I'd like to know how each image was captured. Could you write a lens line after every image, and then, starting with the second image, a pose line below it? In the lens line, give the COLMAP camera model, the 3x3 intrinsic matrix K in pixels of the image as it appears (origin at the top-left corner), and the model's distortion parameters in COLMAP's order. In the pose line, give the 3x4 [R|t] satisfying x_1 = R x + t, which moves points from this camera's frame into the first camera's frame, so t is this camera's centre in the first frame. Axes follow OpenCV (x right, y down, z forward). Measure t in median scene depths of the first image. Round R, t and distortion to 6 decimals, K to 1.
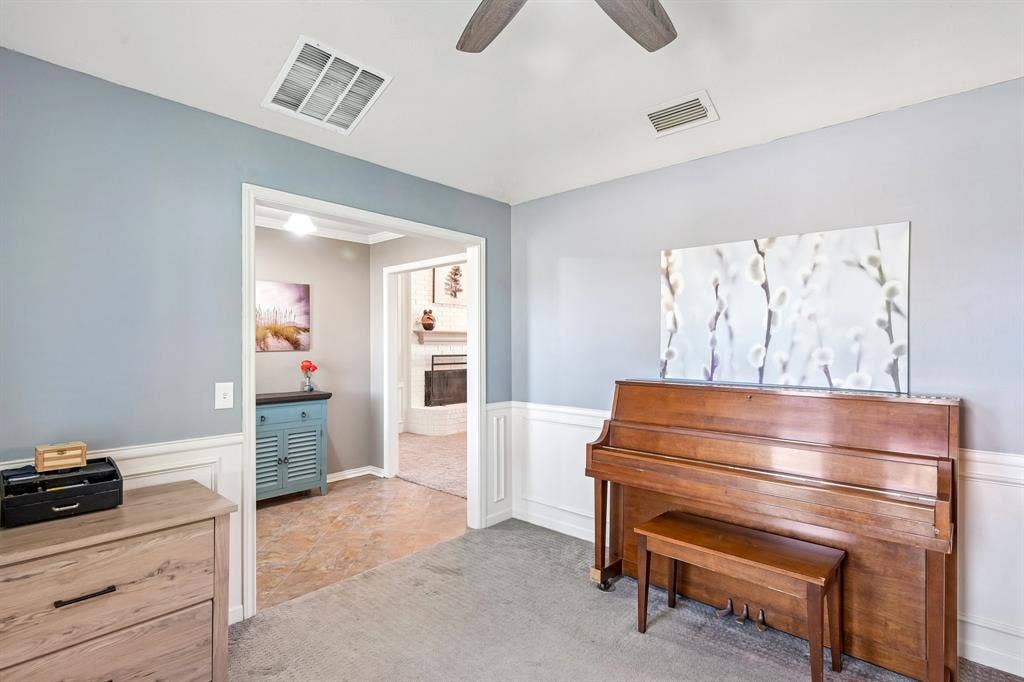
lens RADIAL K [[507.3, 0, 513.2], [0, 507.3, 342.3], [0, 0, 1]] dist [0.005149, 0.000930]
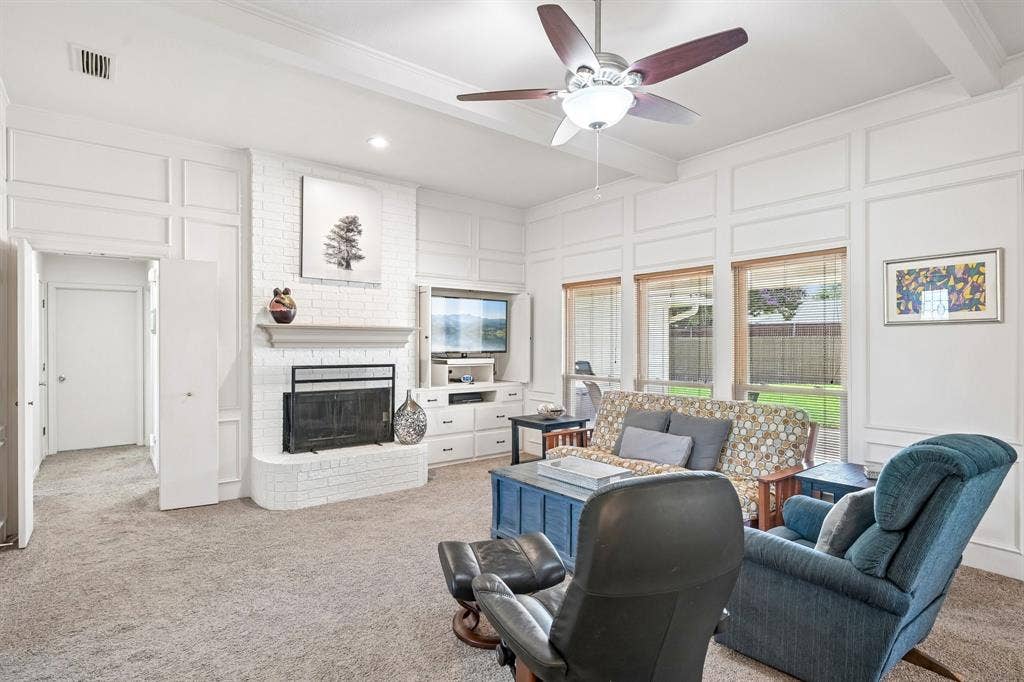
lens RADIAL K [[507.3, 0, 508.6], [0, 507.3, 346.5], [0, 0, 1]] dist [0.005149, 0.000930]
pose [[0.980285, -0.004897, -0.197526, 0.198717], [0.004506, 0.999987, -0.002430, 0.005403], [0.197536, 0.001492, 0.980295, 0.477115]]
